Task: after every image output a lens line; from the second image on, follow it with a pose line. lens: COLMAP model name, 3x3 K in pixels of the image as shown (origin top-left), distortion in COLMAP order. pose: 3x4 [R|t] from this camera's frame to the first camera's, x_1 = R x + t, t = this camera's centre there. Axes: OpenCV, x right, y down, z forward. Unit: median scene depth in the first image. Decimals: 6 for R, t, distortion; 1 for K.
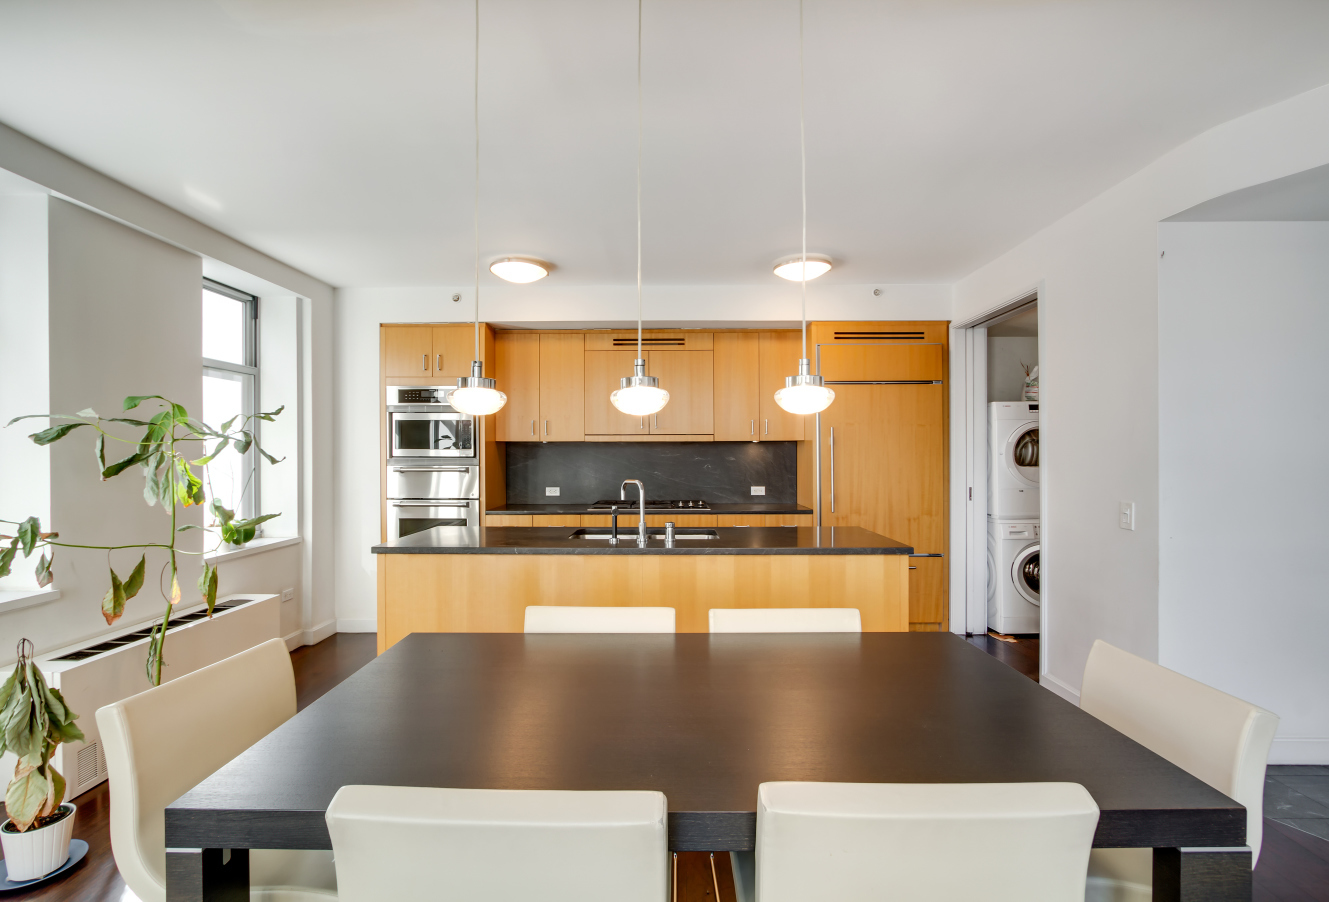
lens RADIAL K [[637.7, 0, 664.5], [0, 637.7, 451.0], [0, 0, 1]] dist [0.001187, 0.000149]
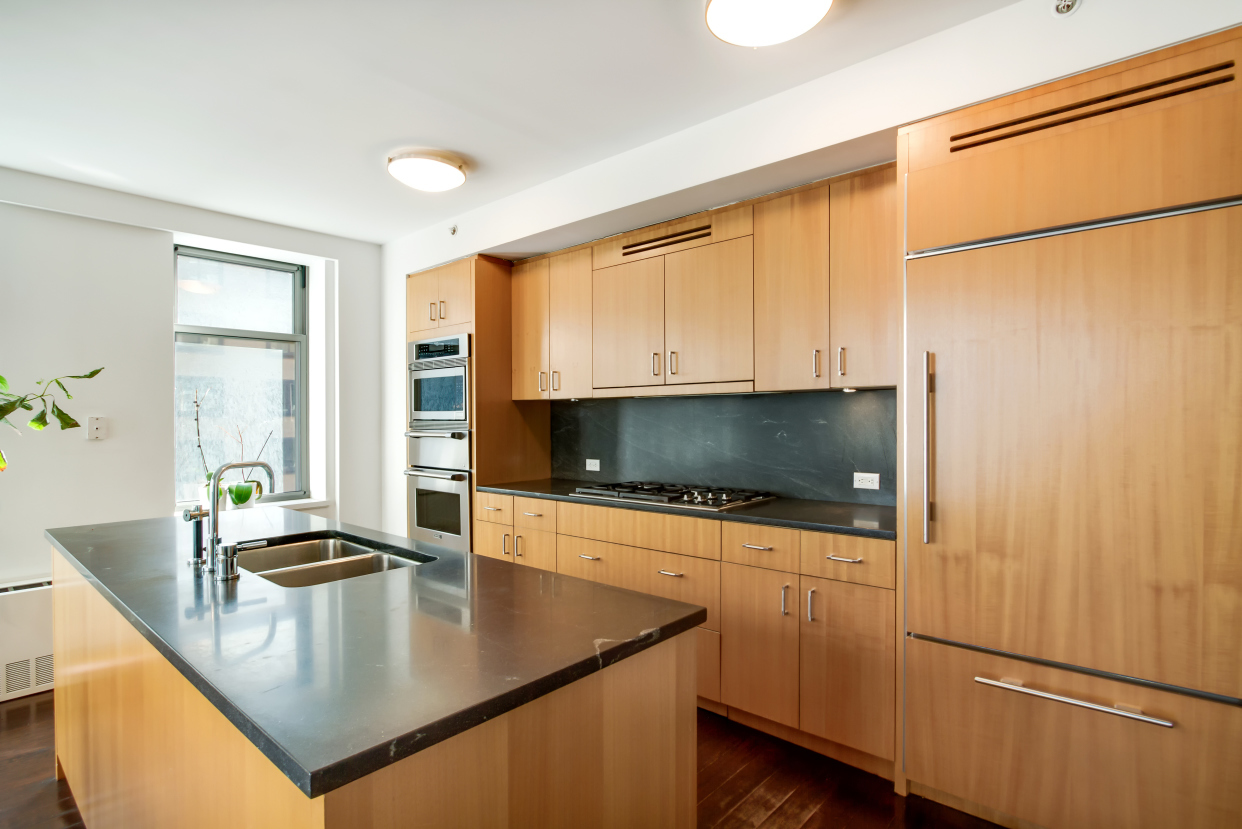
lens RADIAL K [[633.2, 0, 621.0], [0, 633.2, 414.5], [0, 0, 1]] dist [-0.001135, 0.000259]
pose [[0.746460, -0.007159, -0.665391, 0.387792], [0.009300, 0.999957, -0.000326, 0.004647], [0.665365, -0.005945, 0.746495, 0.516297]]
